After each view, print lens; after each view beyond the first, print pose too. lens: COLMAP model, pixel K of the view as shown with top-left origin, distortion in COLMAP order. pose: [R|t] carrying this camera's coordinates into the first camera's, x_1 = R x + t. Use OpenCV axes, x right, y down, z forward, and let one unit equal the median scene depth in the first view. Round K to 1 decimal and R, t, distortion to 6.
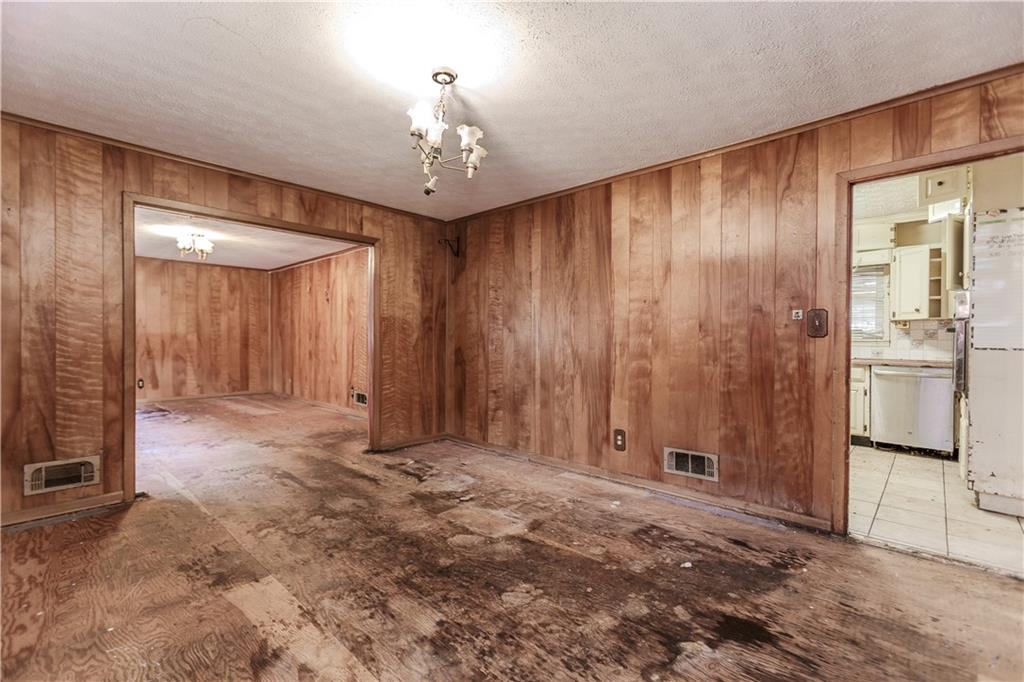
lens RADIAL K [[449.4, 0, 512.0], [0, 449.4, 341.0], [0, 0, 1]] dist [-0.002860, 0.000628]
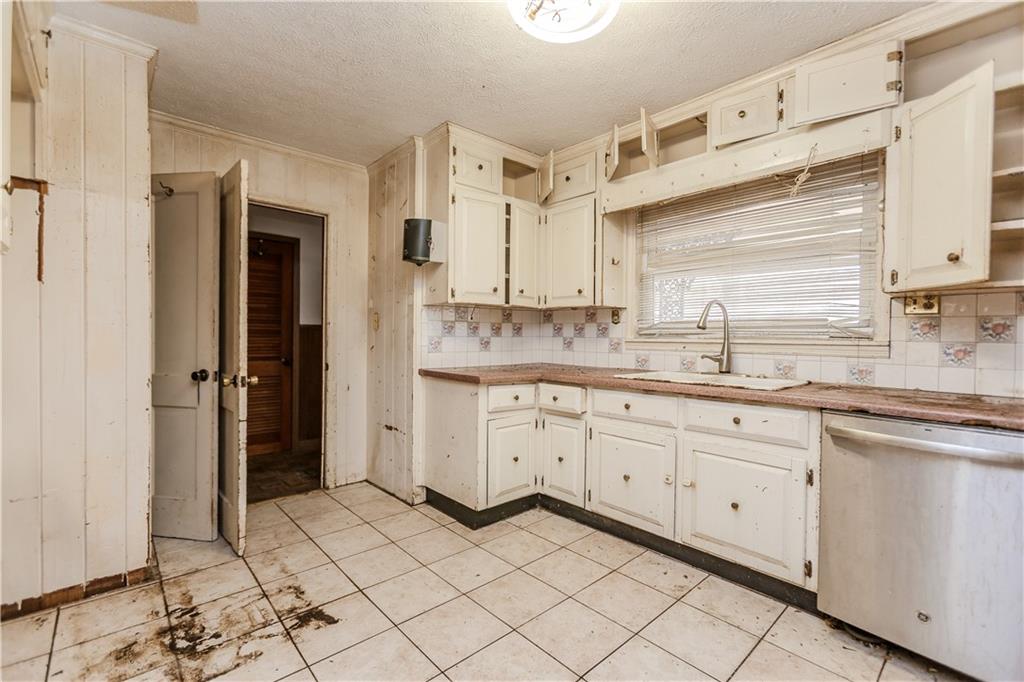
lens RADIAL K [[449.4, 0, 512.0], [0, 449.4, 341.0], [0, 0, 1]] dist [-0.002860, 0.000628]
pose [[0.996493, 0.009914, -0.083089, 0.513020], [-0.009292, 0.999926, 0.007864, -0.003341], [0.083161, -0.007064, 0.996511, 0.541003]]
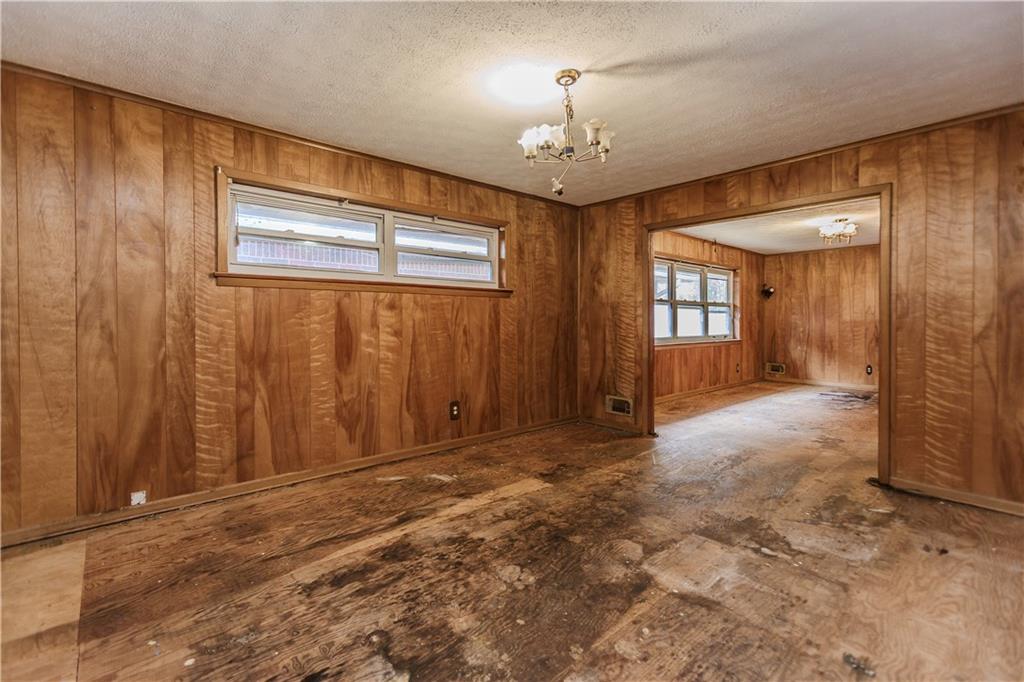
lens RADIAL K [[449.4, 0, 512.0], [0, 449.4, 341.0], [0, 0, 1]] dist [-0.002860, 0.000628]
pose [[-0.080104, 0.036906, -0.996103, 0.991673], [-0.009365, 0.999242, 0.037775, -0.006672], [0.996743, 0.012355, -0.079698, 1.039398]]
